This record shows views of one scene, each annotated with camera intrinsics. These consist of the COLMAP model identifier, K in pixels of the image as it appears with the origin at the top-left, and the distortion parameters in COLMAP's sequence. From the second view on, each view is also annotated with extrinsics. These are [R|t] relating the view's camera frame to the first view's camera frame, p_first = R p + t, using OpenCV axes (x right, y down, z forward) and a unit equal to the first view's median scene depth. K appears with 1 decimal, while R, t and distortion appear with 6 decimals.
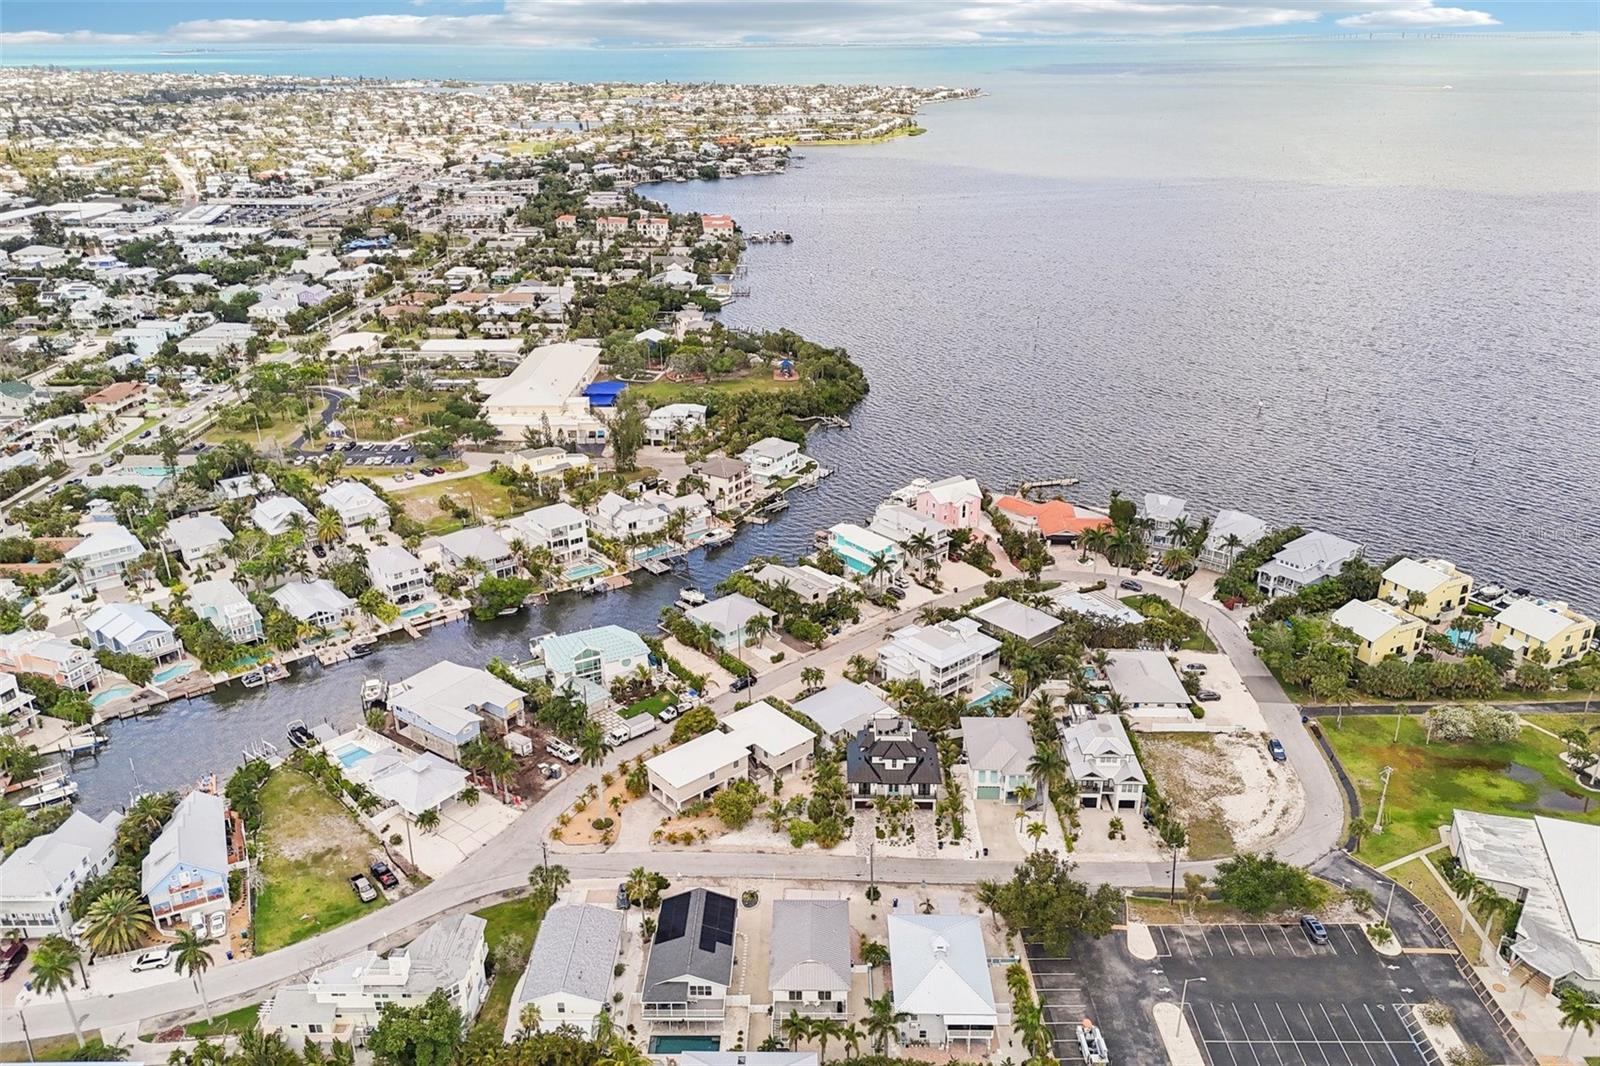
lens RADIAL K [[1164.4, 0, 800.0], [0, 1164.4, 533.0], [0, 0, 1]] dist [0.083446, -0.074337]
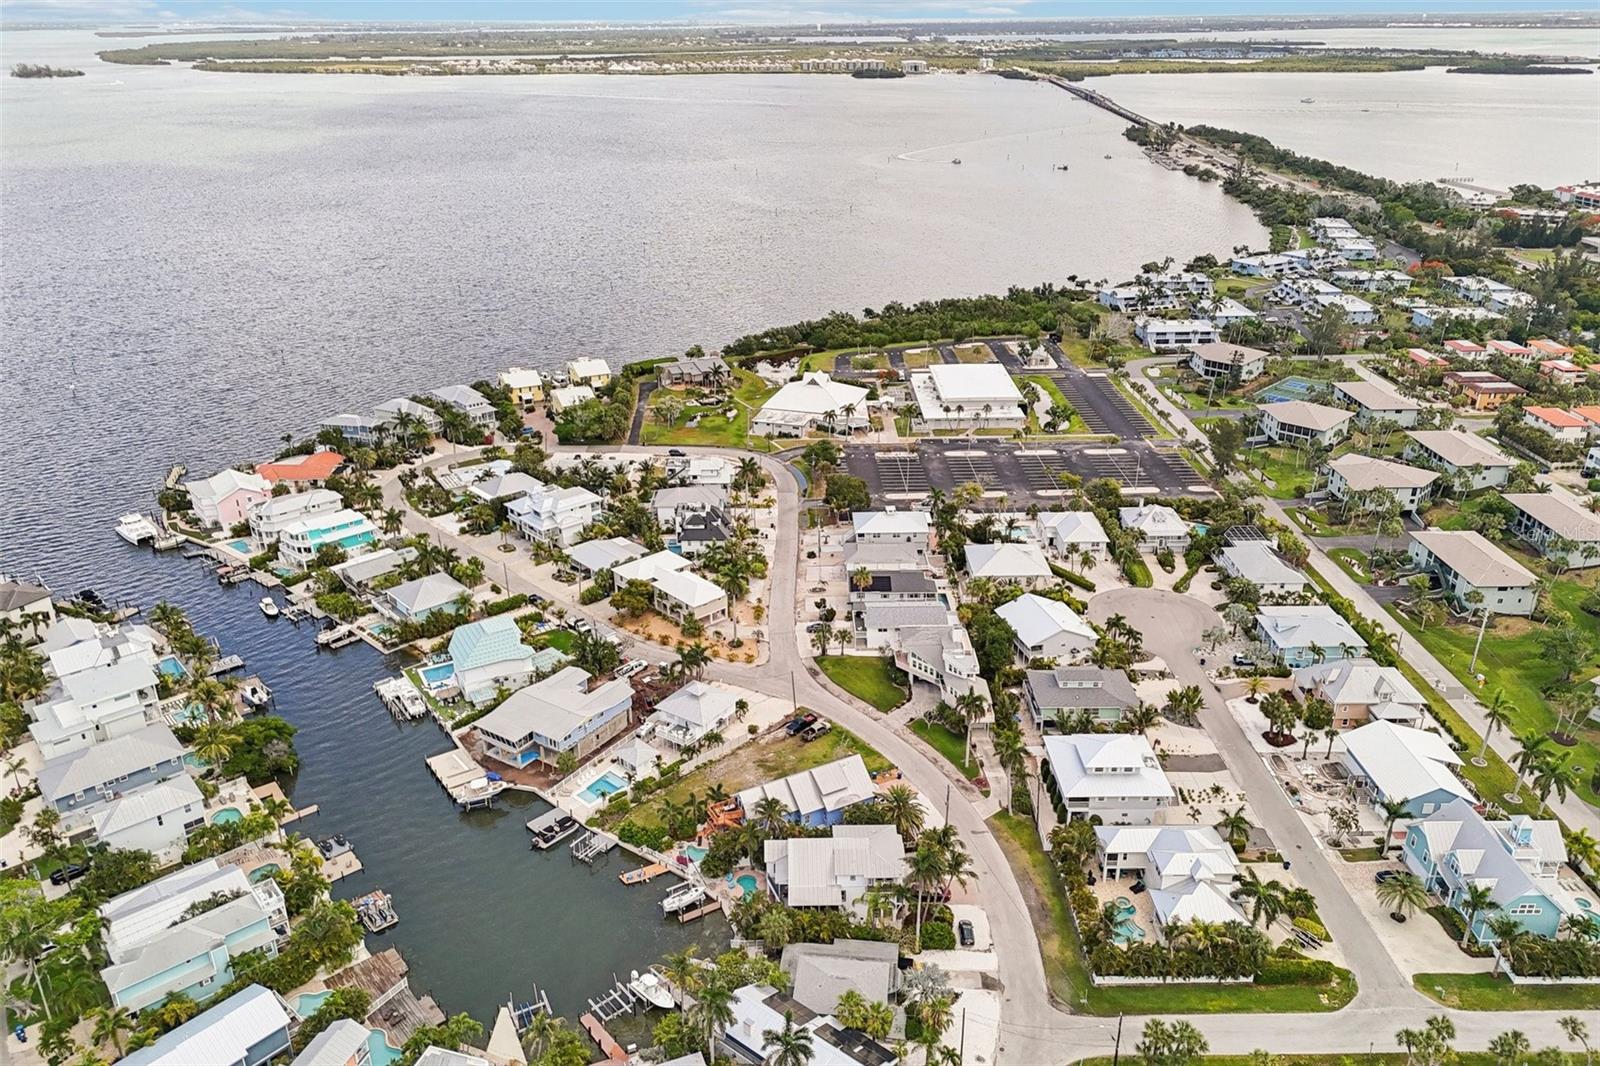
lens RADIAL K [[1164.4, 0, 800.0], [0, 1164.4, 533.0], [0, 0, 1]] dist [0.083446, -0.074337]
pose [[-0.024338, -0.394889, 0.918406, -0.919208], [0.394384, 0.840377, 0.371790, -0.209422], [-0.918623, 0.371253, 0.135284, 0.526449]]
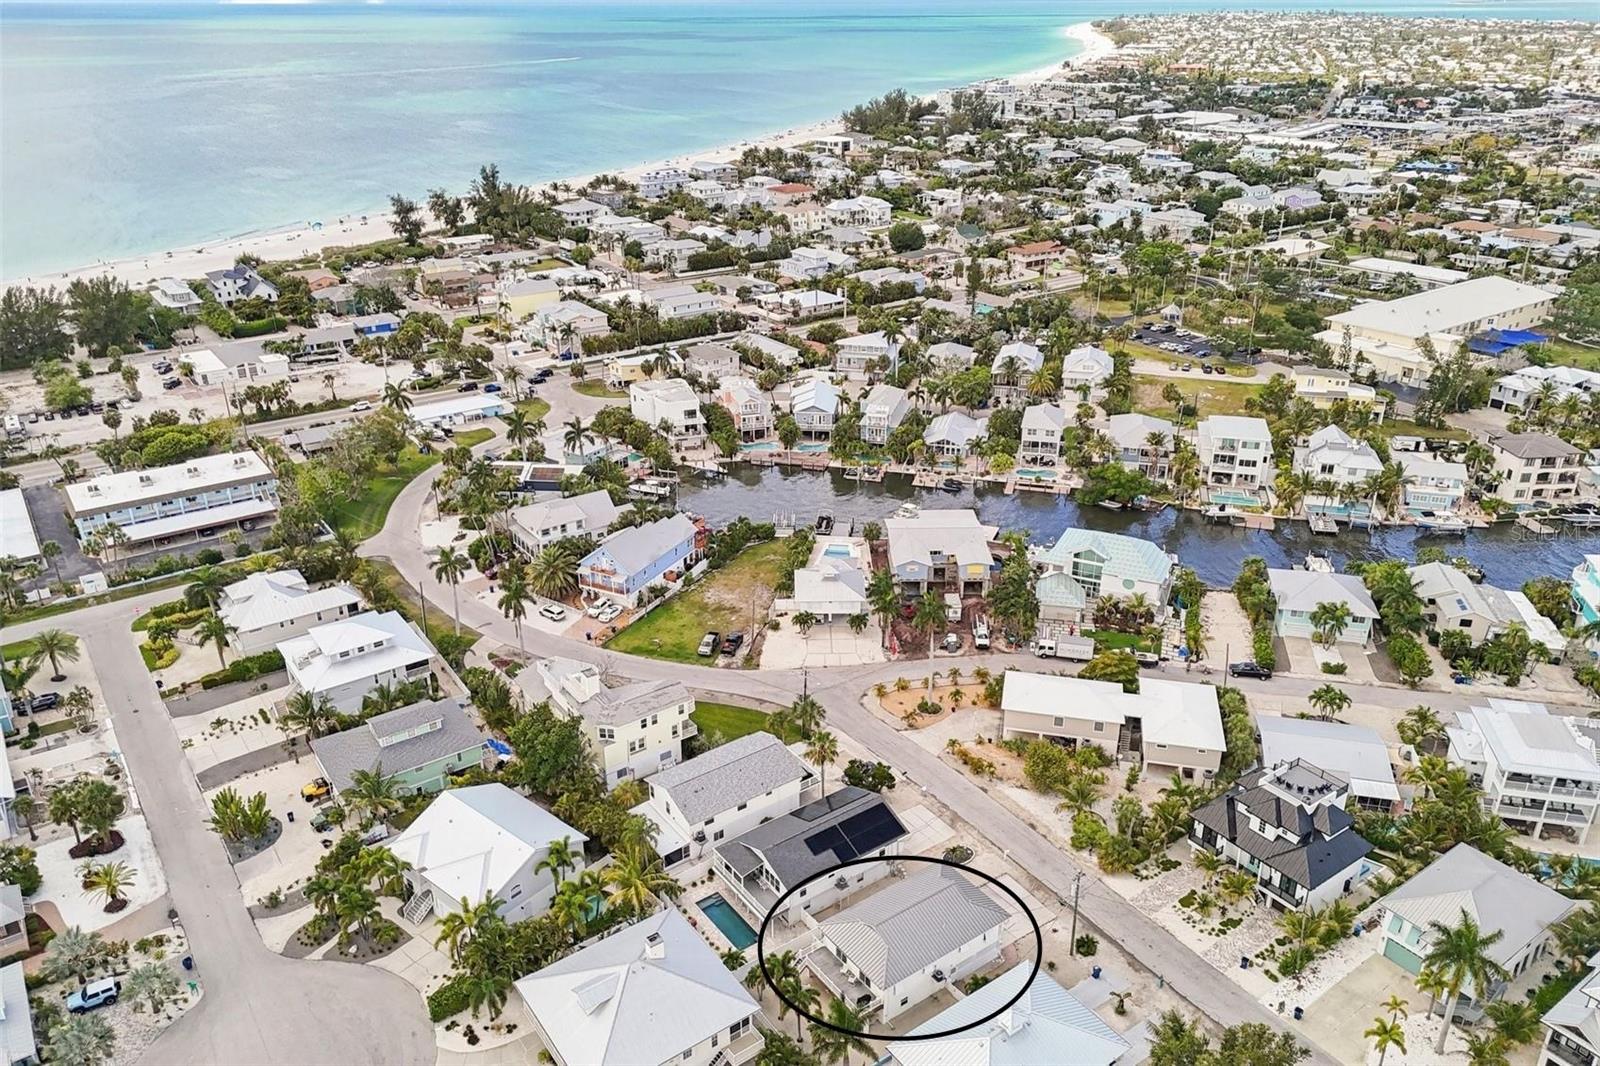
lens RADIAL K [[1164.4, 0, 800.0], [0, 1164.4, 533.0], [0, 0, 1]] dist [0.083446, -0.074337]
pose [[0.593962, 0.335466, -0.731212, 0.260767], [-0.309623, 0.934222, 0.177097, 0.003504], [0.742524, 0.121212, 0.658761, 0.251653]]
